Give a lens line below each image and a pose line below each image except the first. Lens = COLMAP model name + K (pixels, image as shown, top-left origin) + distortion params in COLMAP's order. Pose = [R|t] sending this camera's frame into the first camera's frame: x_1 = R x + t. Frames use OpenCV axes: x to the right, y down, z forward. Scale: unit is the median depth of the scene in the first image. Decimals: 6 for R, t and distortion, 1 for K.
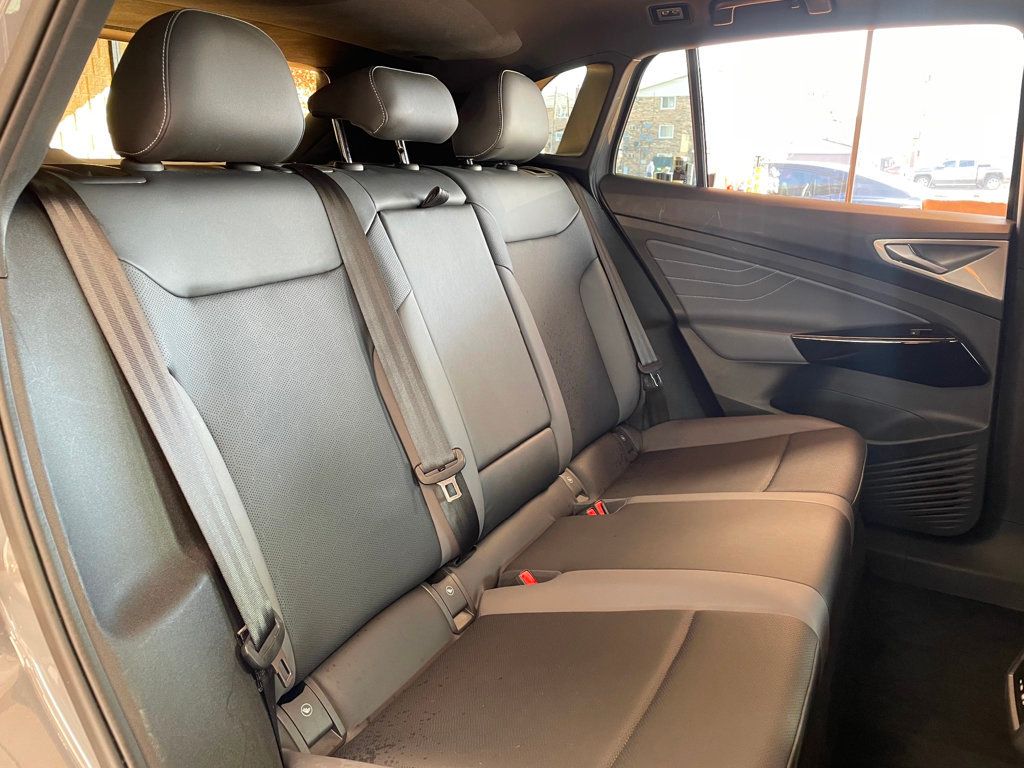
lens RADIAL K [[760.8, 0, 512.0], [0, 760.8, 384.0], [0, 0, 1]] dist [-0.003447, -0.002903]
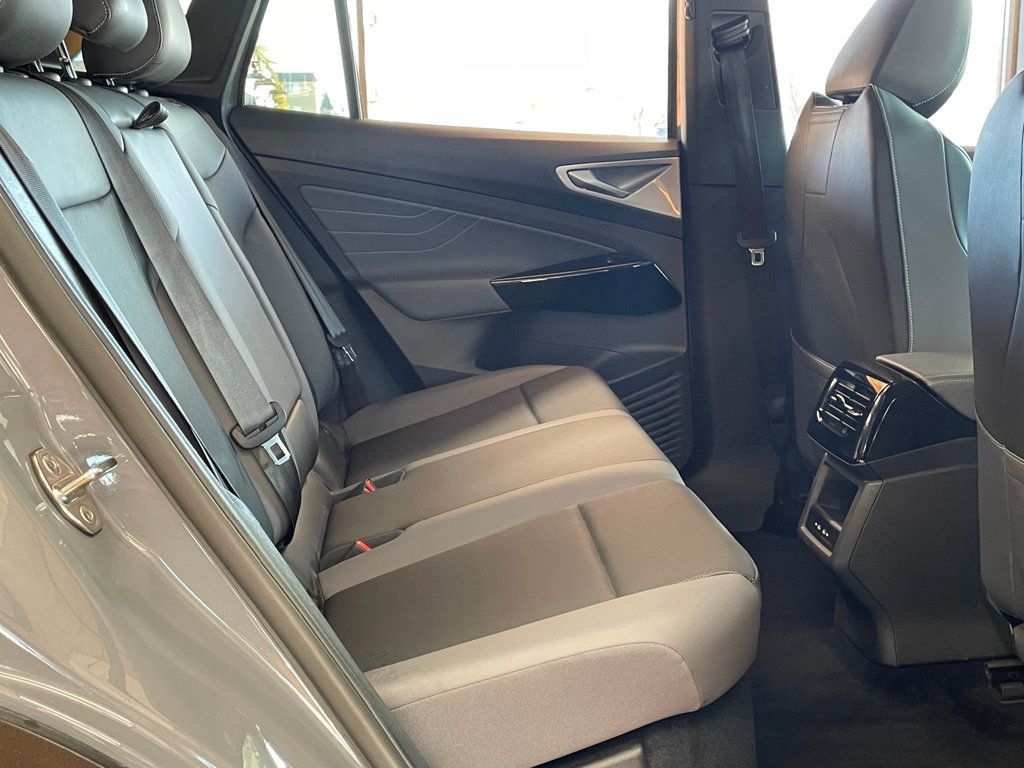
lens RADIAL K [[1216.5, 0, 512.0], [0, 1216.5, 384.0], [0, 0, 1]] dist [0.286302, -0.988020]
pose [[0.831444, -0.135394, 0.538859, -0.393470], [0.182607, 0.982567, -0.034878, 0.108259], [-0.524743, 0.127398, 0.841674, -0.191066]]
